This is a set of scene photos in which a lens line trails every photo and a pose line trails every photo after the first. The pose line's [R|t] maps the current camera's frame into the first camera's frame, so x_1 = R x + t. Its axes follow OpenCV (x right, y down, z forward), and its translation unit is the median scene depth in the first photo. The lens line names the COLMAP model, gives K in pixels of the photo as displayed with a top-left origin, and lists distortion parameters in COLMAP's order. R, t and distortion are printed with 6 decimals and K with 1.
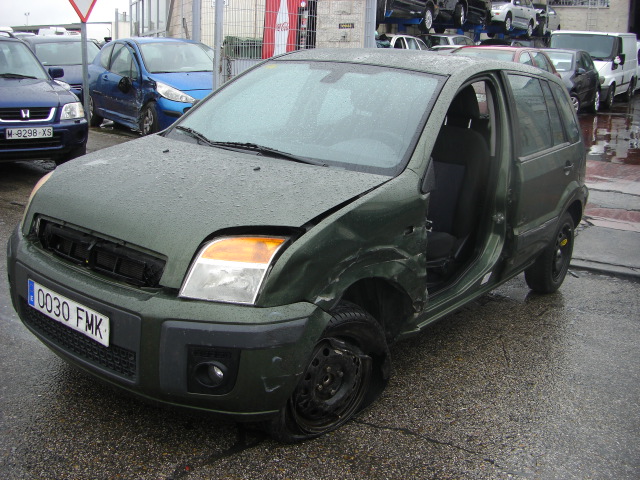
lens RADIAL K [[708.1, 0, 316.8], [0, 708.1, 241.8], [0, 0, 1]] dist [-0.135000, 0.000000]
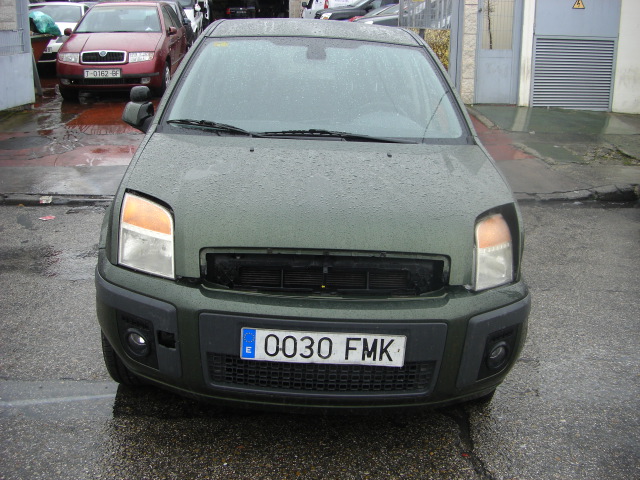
lens RADIAL K [[708.1, 0, 320.3], [0, 708.1, 238.6], [0, 0, 1]] dist [-0.135000, 0.000000]
pose [[0.775316, -0.210438, 0.595483, -0.768238], [0.169915, 0.977595, 0.124244, -0.127537], [-0.608287, 0.004853, 0.793702, 0.275507]]
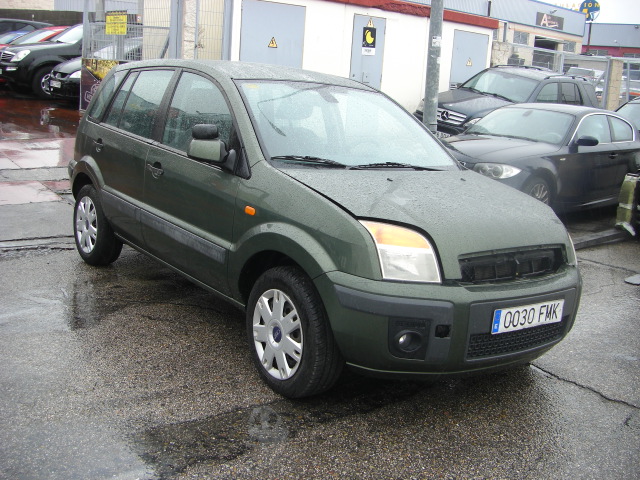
lens RADIAL K [[708.1, 0, 323.3], [0, 708.1, 237.3], [0, 0, 1]] dist [-0.135000, 0.000000]
pose [[0.268677, -0.239935, 0.932869, -1.406974], [0.176174, 0.964383, 0.197301, -0.304359], [-0.946982, 0.111337, 0.301378, 0.859597]]
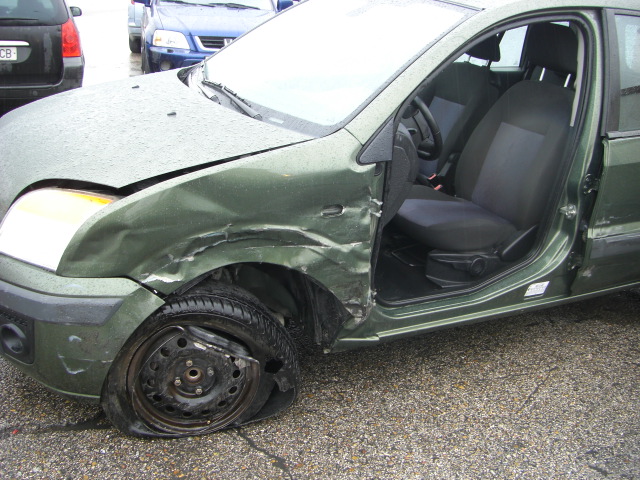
lens RADIAL K [[708.1, 0, 321.1], [0, 708.1, 237.9], [0, 0, 1]] dist [-0.135000, 0.000000]
pose [[0.896213, 0.156497, -0.415104, 0.477422], [-0.126086, 0.986979, 0.099877, -0.066367], [0.425329, -0.037172, 0.904275, 0.332404]]
